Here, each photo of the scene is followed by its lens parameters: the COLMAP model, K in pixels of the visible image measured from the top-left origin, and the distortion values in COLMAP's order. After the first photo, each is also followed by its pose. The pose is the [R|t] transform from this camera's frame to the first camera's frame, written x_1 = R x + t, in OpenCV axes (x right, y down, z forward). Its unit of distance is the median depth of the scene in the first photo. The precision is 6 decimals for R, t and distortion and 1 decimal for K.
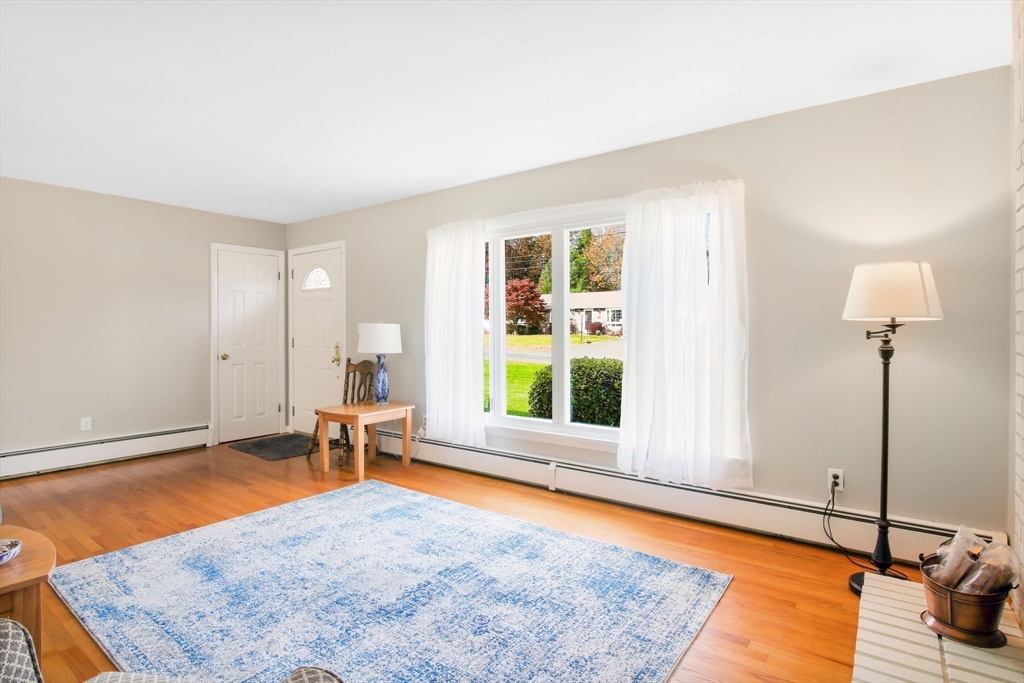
lens RADIAL K [[499.6, 0, 508.5], [0, 499.6, 341.9], [0, 0, 1]] dist [-0.018177, 0.000337]
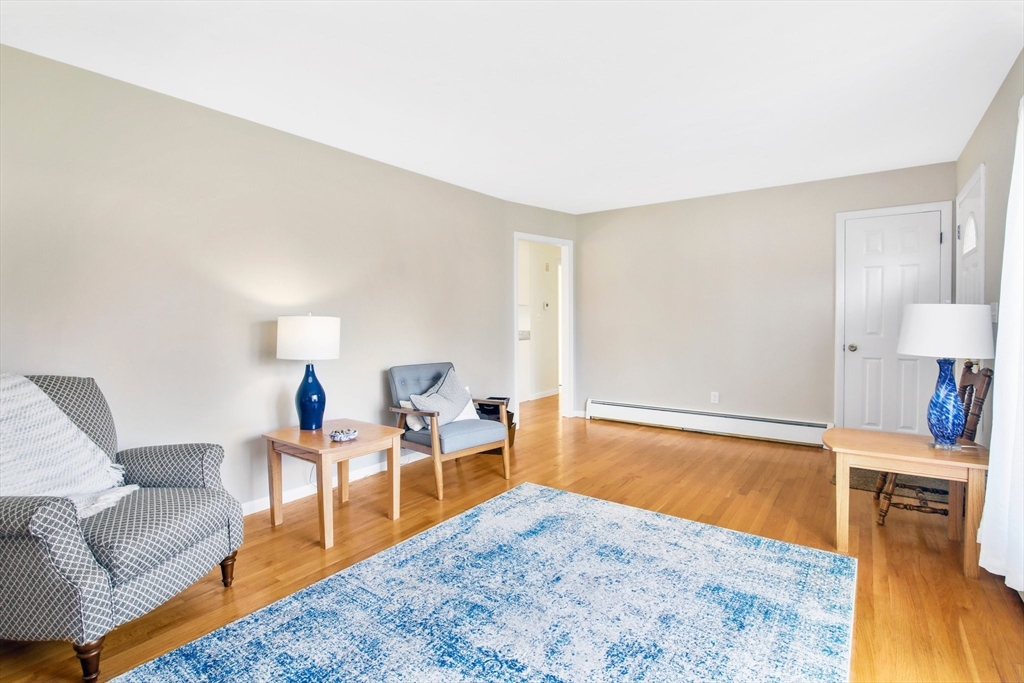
lens RADIAL K [[500.1, 0, 525.5], [0, 500.1, 323.4], [0, 0, 1]] dist [-0.021606, -0.000131]
pose [[0.029398, 0.011707, -0.999499, 0.450887], [-0.018522, 0.999766, 0.011166, -0.017624], [0.999396, 0.018185, 0.029608, 0.806937]]
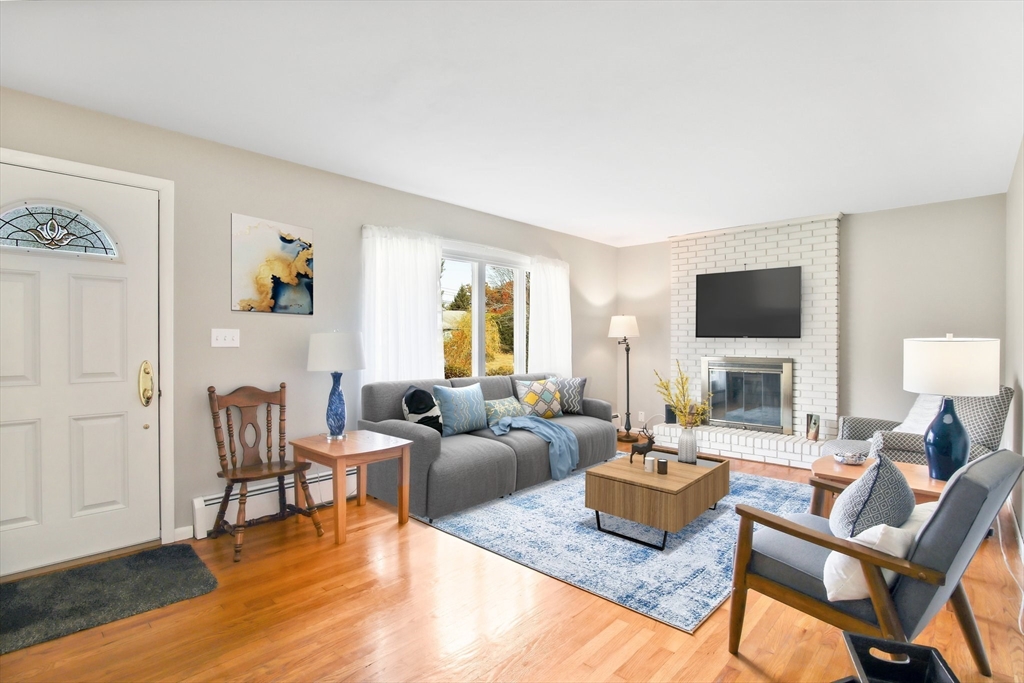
lens RADIAL K [[499.6, 0, 508.5], [0, 499.6, 341.9], [0, 0, 1]] dist [-0.018177, 0.000337]
pose [[0.126340, -0.002243, 0.991984, -1.553252], [0.021506, 0.999769, -0.000478, -0.023559], [-0.991754, 0.021394, 0.126359, 1.013907]]
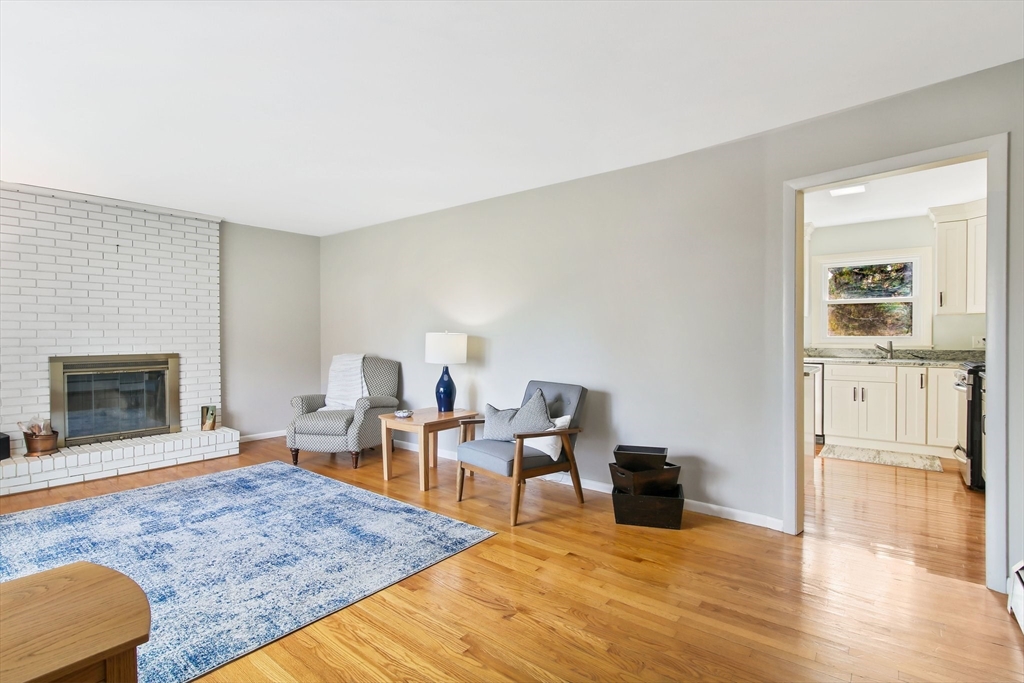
lens RADIAL K [[489.3, 0, 509.5], [0, 489.3, 332.6], [0, 0, 1]] dist [-0.013513, -0.000262]
pose [[-0.998973, 0.005051, 0.045034, -0.890223], [0.005948, 0.999786, 0.019793, -0.042004], [-0.044925, 0.020041, -0.998789, 1.870096]]
